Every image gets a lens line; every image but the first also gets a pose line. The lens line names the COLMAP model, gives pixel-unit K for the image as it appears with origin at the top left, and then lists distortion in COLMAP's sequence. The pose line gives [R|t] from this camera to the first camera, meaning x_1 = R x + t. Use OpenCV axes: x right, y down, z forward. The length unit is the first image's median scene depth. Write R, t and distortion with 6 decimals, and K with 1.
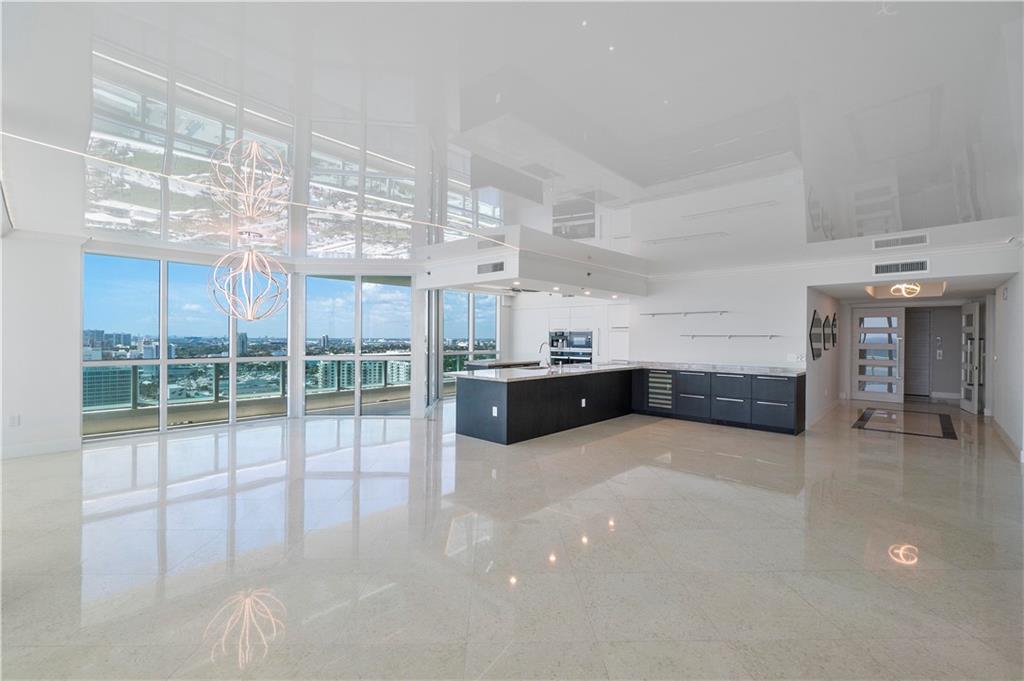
lens RADIAL K [[451.7, 0, 512.0], [0, 451.7, 340.5], [0, 0, 1]] dist [0.001250, -0.000110]
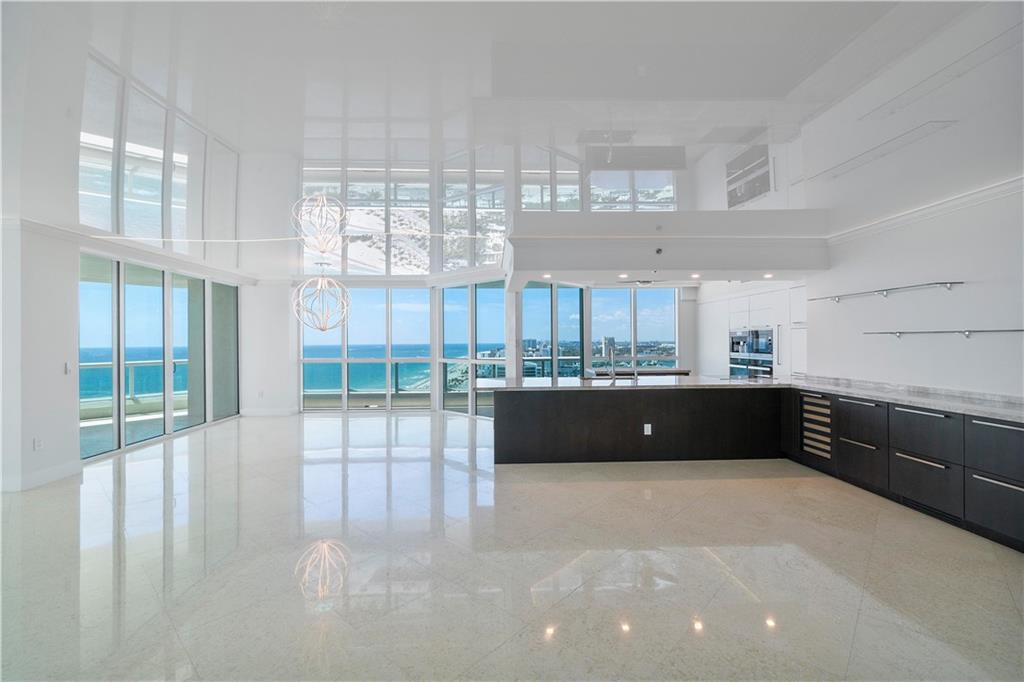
lens RADIAL K [[440.6, 0, 512.0], [0, 440.6, 341.0], [0, 0, 1]] dist [-0.001843, -0.000157]
pose [[0.713590, -0.011989, -0.700461, 0.436924], [0.008192, 0.999928, -0.008768, -0.000053], [0.700515, 0.000519, 0.713637, 0.296607]]
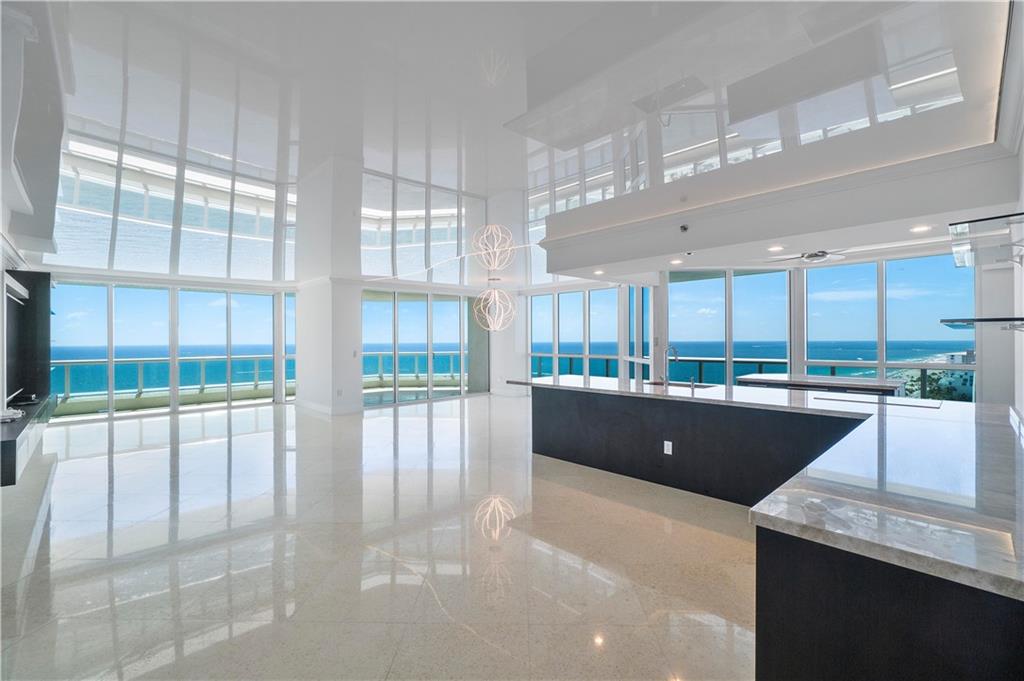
lens RADIAL K [[440.6, 0, 512.0], [0, 440.6, 340.5], [0, 0, 1]] dist [-0.001843, -0.000157]
pose [[-0.046479, -0.005046, -0.998907, 0.656329], [0.003344, 0.999981, -0.005207, -0.001758], [0.998914, -0.003582, -0.046461, 0.715961]]
